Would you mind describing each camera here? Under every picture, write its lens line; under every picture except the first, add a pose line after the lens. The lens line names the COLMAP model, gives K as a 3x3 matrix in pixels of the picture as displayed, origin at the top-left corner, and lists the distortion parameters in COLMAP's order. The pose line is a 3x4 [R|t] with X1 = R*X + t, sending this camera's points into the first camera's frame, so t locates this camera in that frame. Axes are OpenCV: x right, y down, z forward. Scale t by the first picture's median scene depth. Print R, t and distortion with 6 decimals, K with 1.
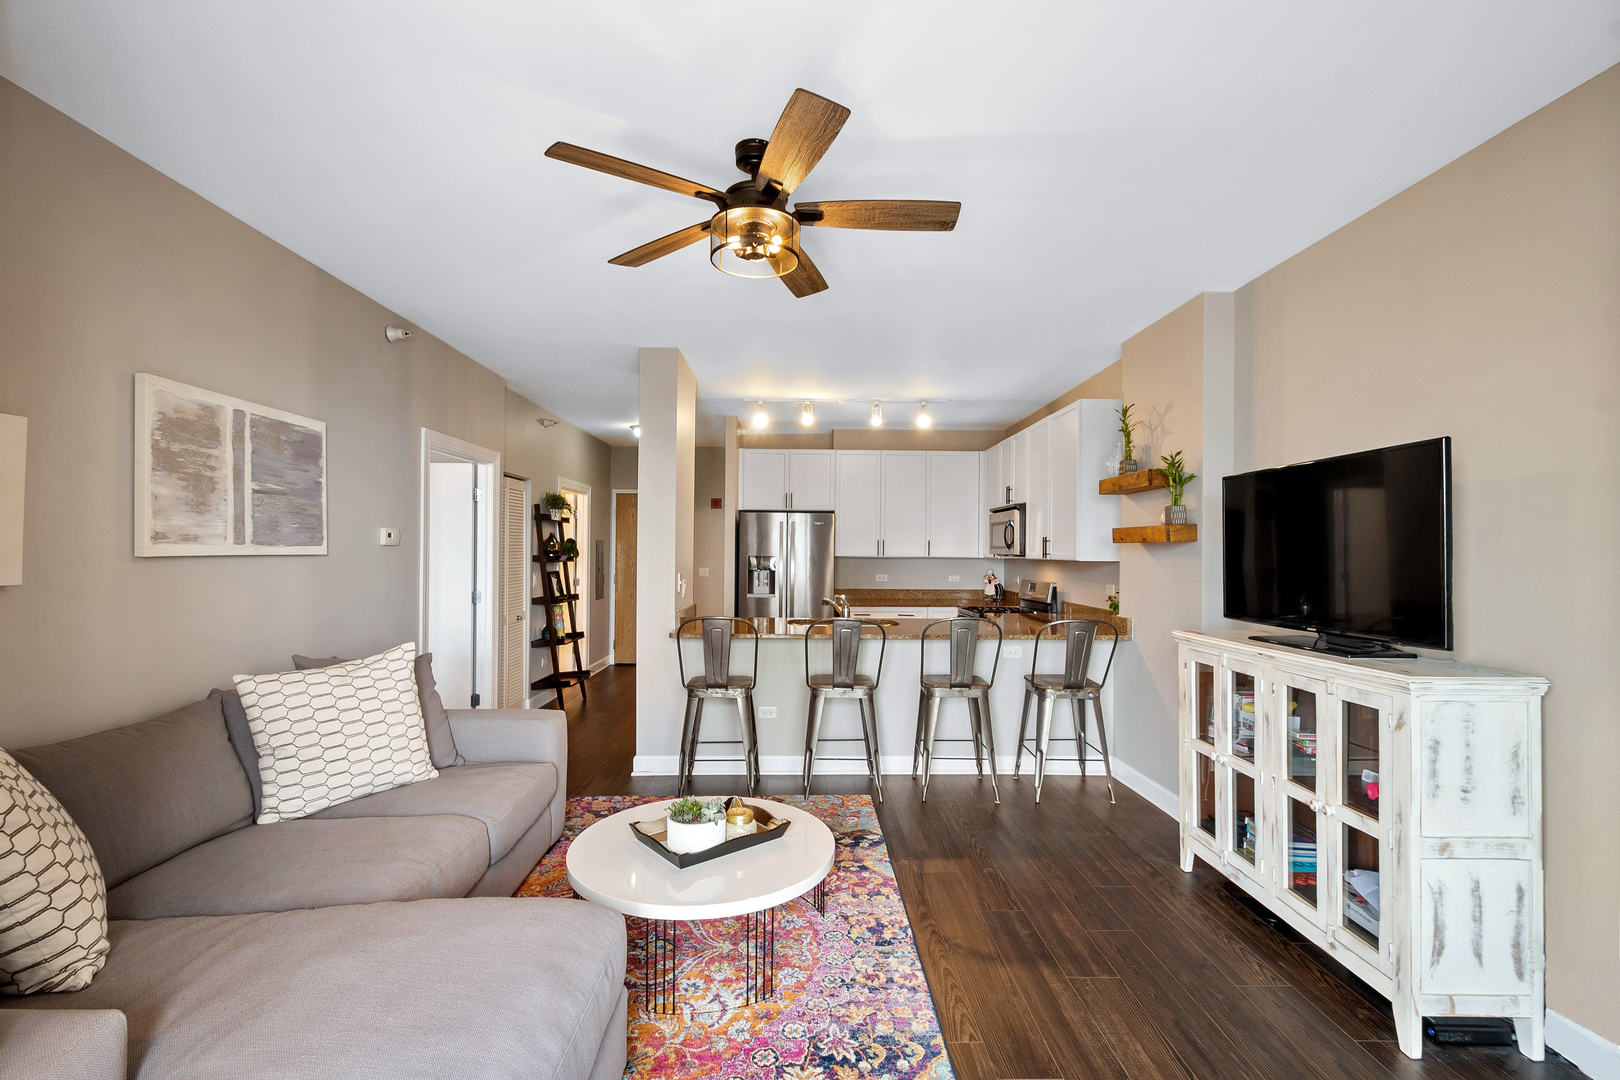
lens RADIAL K [[713.6, 0, 791.6], [0, 713.6, 552.3], [0, 0, 1]] dist [0.009930, -0.001730]
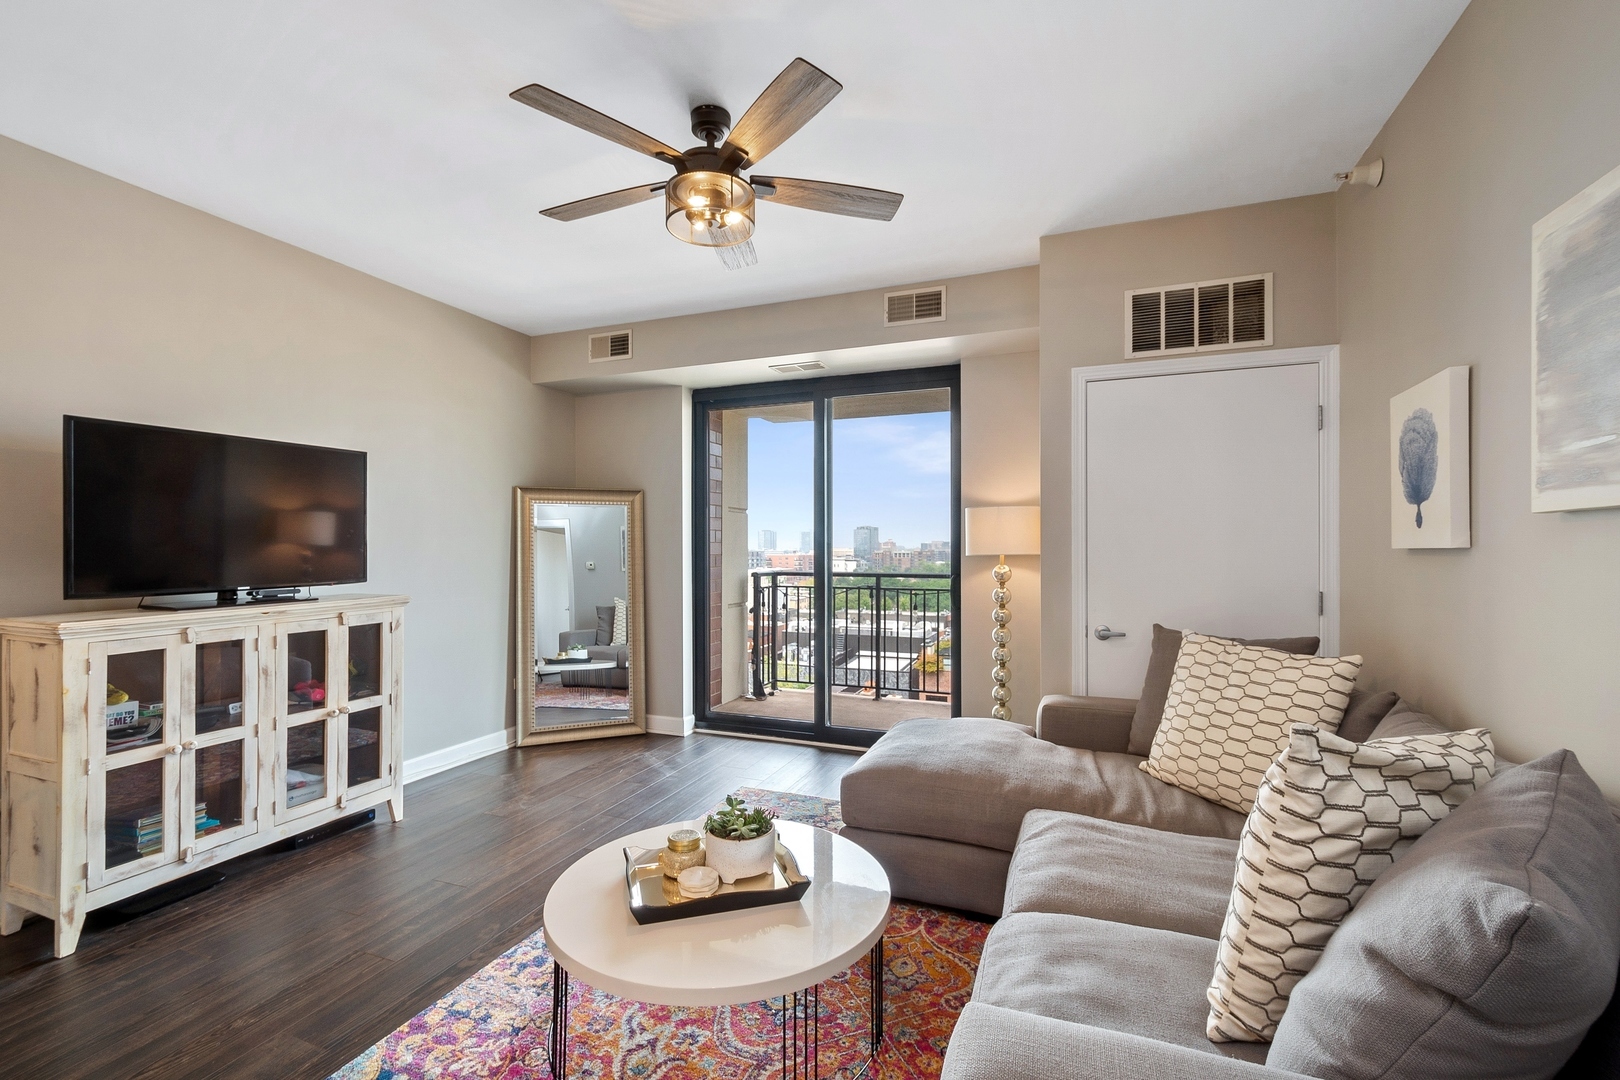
lens RADIAL K [[713.6, 0, 807.3], [0, 713.6, 541.1], [0, 0, 1]] dist [0.009930, -0.001730]
pose [[-0.932107, -0.002629, 0.362174, -0.390617], [-0.002698, 0.999996, 0.000316, 0.024117], [-0.362174, -0.000683, -0.932110, 1.347876]]
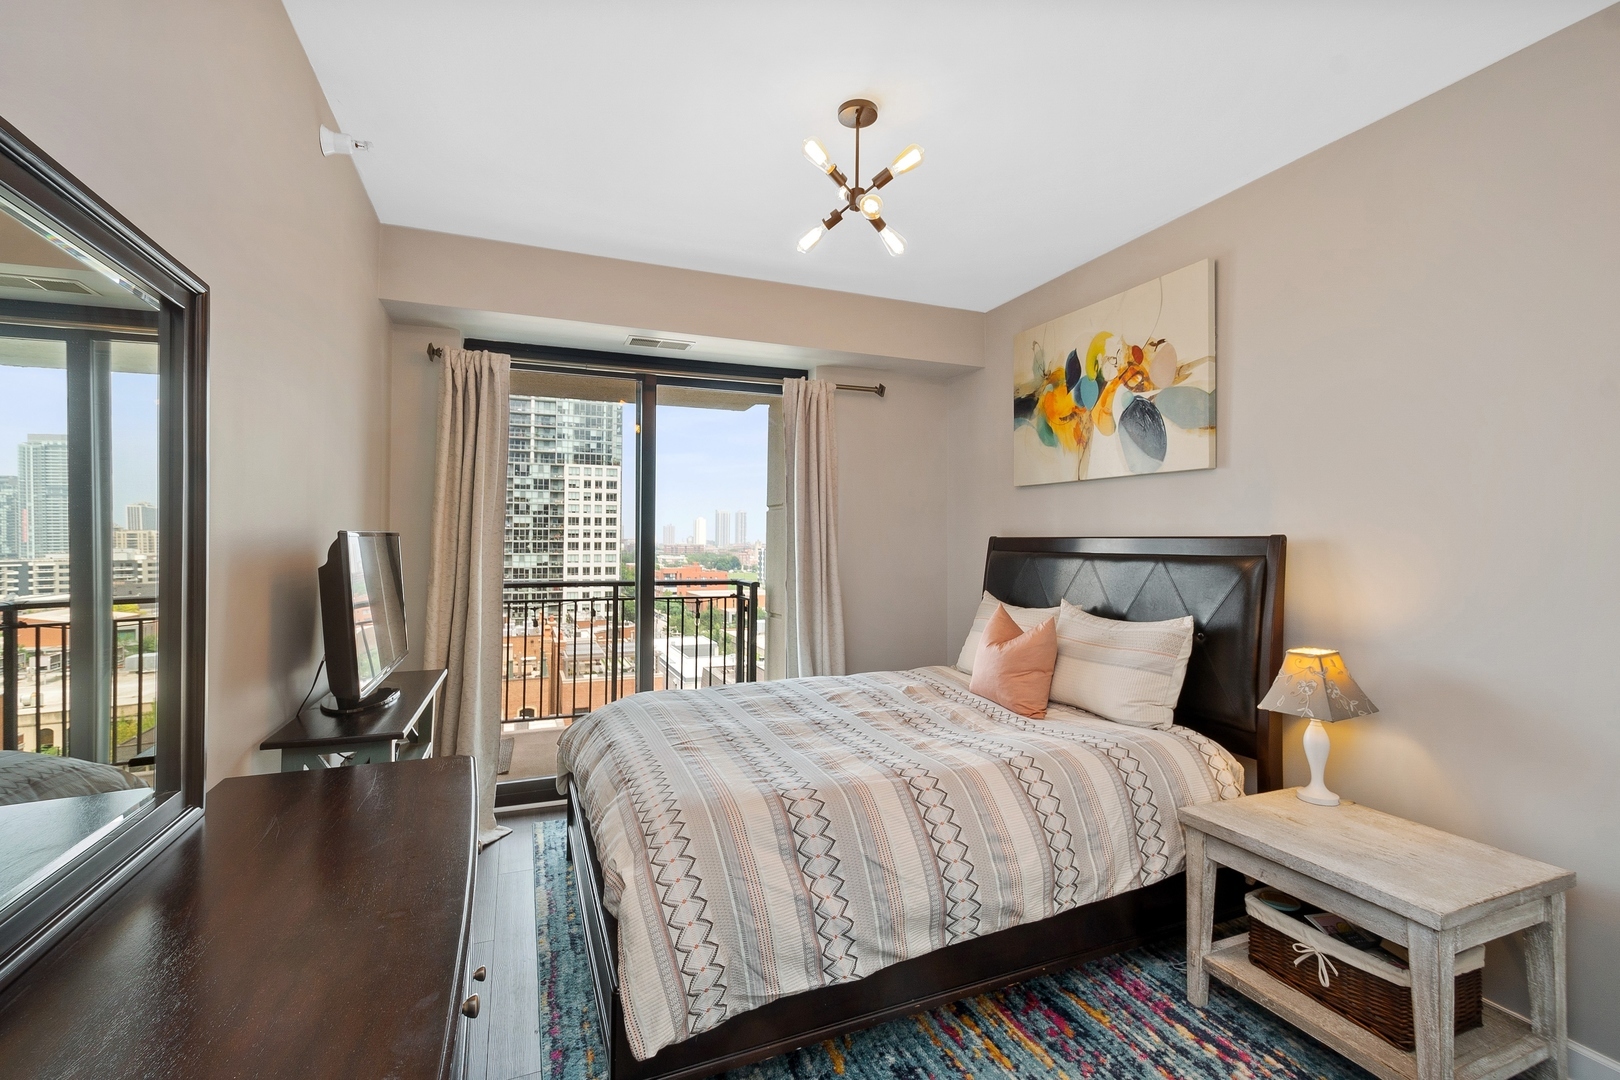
lens RADIAL K [[713.6, 0, 815.7], [0, 713.6, 538.3], [0, 0, 1]] dist [0.009930, -0.001730]
pose [[-0.922859, -0.017500, -0.384739, 0.300532], [-0.017743, 0.999838, -0.002918, 0.018750], [0.384728, 0.004134, -0.923021, 1.083478]]
